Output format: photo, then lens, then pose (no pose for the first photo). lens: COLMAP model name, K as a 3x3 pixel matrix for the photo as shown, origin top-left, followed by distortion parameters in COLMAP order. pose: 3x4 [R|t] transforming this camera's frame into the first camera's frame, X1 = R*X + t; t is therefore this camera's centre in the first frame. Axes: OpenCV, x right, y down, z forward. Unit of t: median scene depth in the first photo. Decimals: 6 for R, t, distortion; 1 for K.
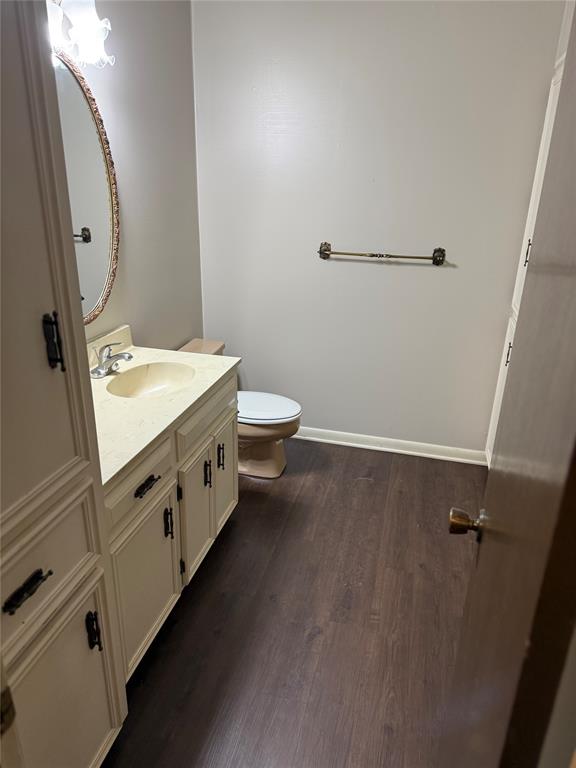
lens RADIAL K [[542.0, 0, 287.8], [0, 542.0, 383.9], [0, 0, 1]] dist [0.076674, -0.083142]
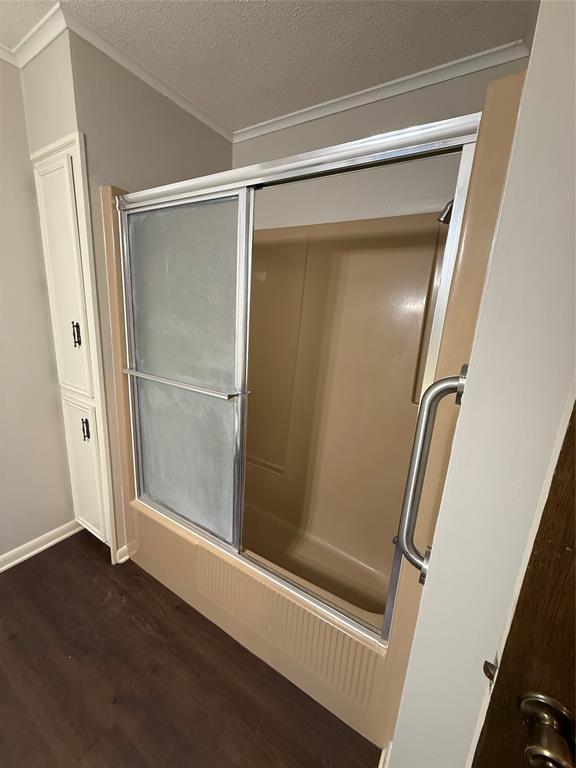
lens RADIAL K [[303.9, 0, 287.2], [0, 303.9, 381.5], [0, 0, 1]] dist [0.001937, -0.000214]
pose [[0.305116, -0.228581, 0.924475, 0.002340], [0.294052, 0.945943, 0.136839, -0.117668], [-0.905780, 0.230092, 0.355837, 0.457981]]
